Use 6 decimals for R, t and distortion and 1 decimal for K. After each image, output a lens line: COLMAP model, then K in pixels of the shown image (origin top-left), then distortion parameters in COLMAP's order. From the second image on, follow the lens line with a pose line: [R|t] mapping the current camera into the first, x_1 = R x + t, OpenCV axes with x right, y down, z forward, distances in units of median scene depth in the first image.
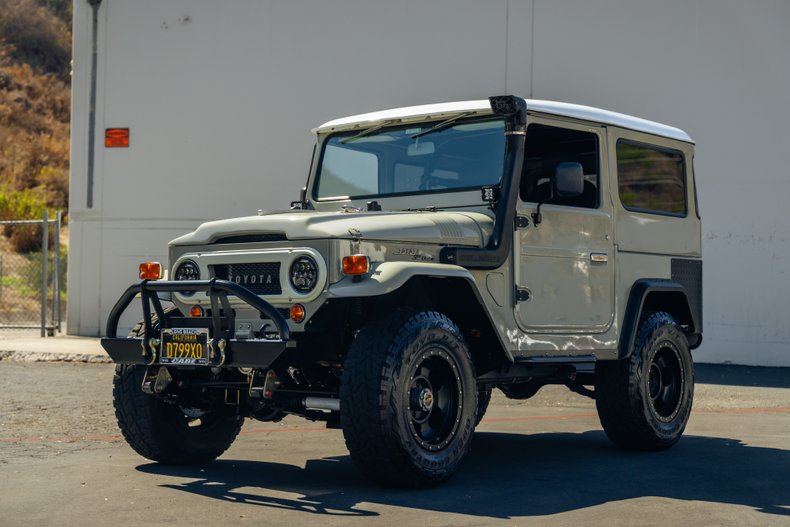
lens RADIAL K [[1361.9, 0, 395.0], [0, 1361.9, 263.5], [0, 0, 1]] dist [0.026789, -0.041061]
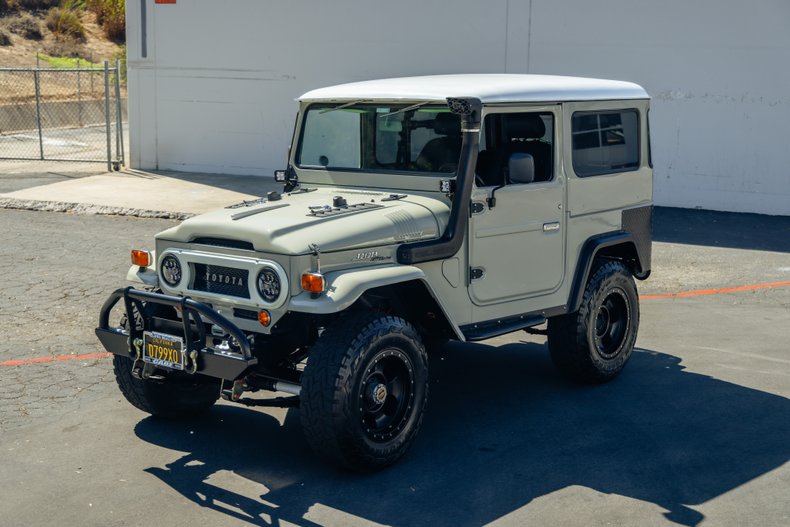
lens RADIAL K [[1157.8, 0, 395.0], [0, 1157.8, 263.5], [0, 0, 1]] dist [0.003029, 0.078841]
pose [[0.999327, 0.004159, -0.036446, 0.061690], [0.002950, 0.981221, 0.192863, -0.167708], [0.036564, -0.192841, 0.980549, 0.074572]]
